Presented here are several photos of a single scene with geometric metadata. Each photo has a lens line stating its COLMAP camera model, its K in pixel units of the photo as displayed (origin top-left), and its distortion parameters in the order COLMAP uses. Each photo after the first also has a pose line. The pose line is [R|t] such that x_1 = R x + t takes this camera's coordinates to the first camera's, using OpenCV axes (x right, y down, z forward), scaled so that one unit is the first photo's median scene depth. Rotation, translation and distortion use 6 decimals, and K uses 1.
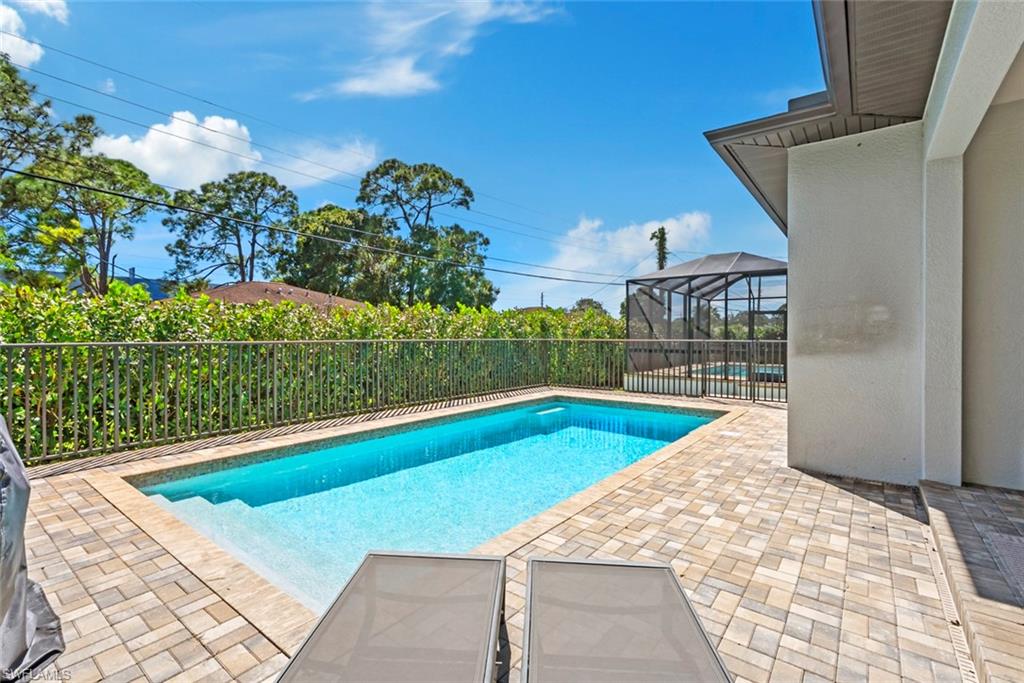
lens RADIAL K [[459.8, 0, 512.9], [0, 459.8, 335.7], [0, 0, 1]] dist [-0.000202, -0.000223]
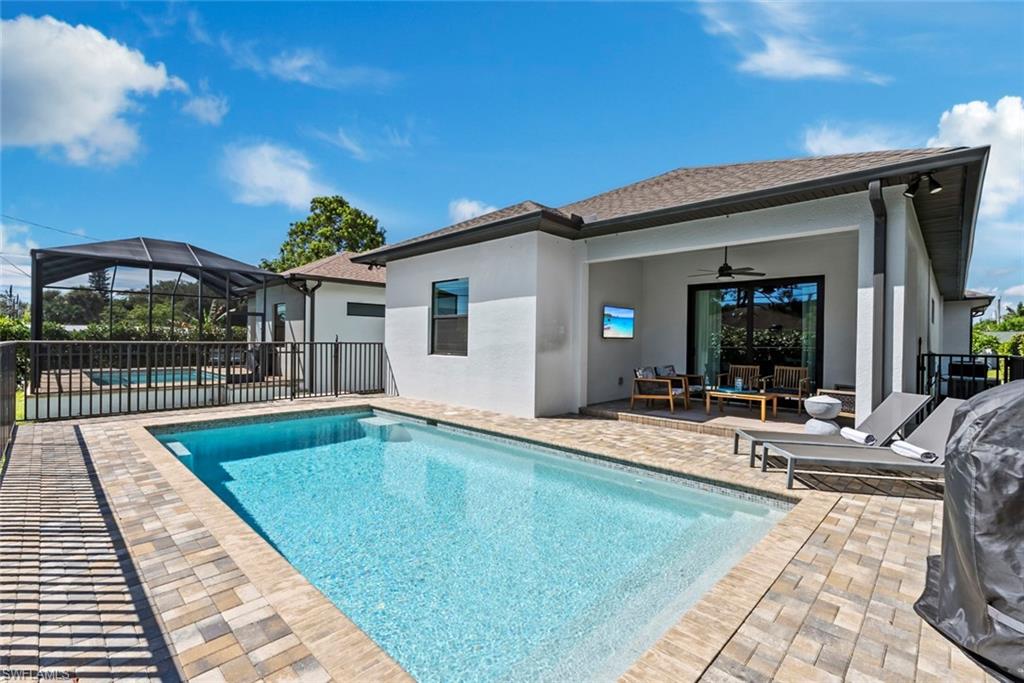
lens RADIAL K [[457.0, 0, 513.0], [0, 457.0, 350.2], [0, 0, 1]] dist [0.001119, 0.000175]
pose [[0.115747, -0.017825, 0.993119, -0.127315], [-0.014852, 0.999696, 0.019674, 0.000282], [-0.993168, -0.017027, 0.115447, 0.105697]]
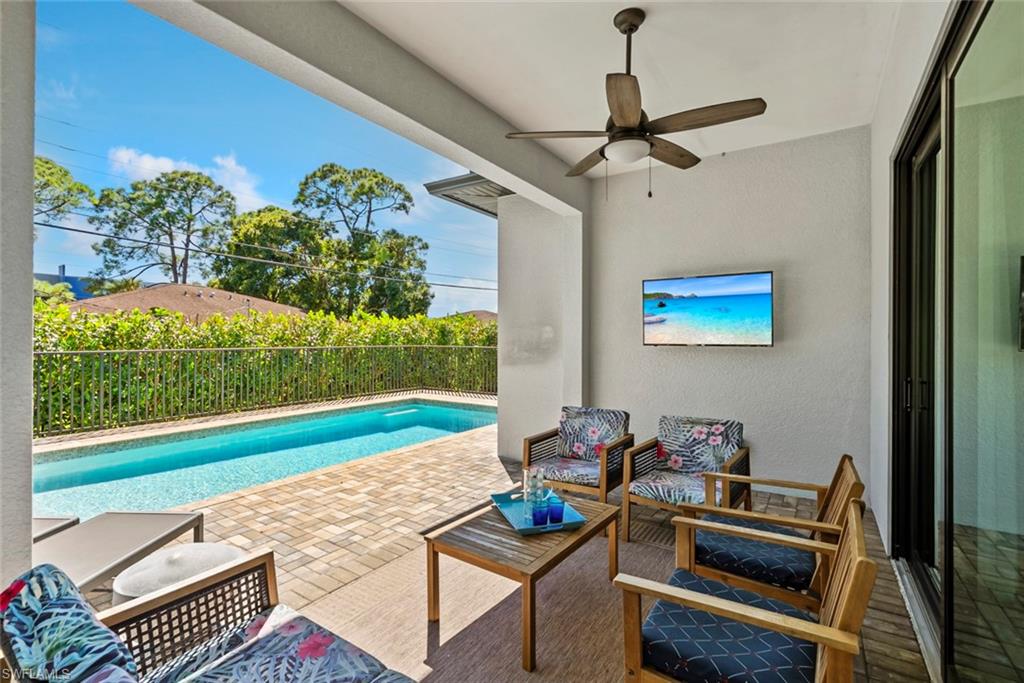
lens RADIAL K [[461.1, 0, 514.1], [0, 461.1, 328.5], [0, 0, 1]] dist [0.000972, 0.000322]
pose [[0.997435, 0.004282, 0.071445, 0.065937], [-0.002925, 0.999813, -0.019097, -0.003784], [-0.071513, 0.018839, 0.997262, -0.028108]]
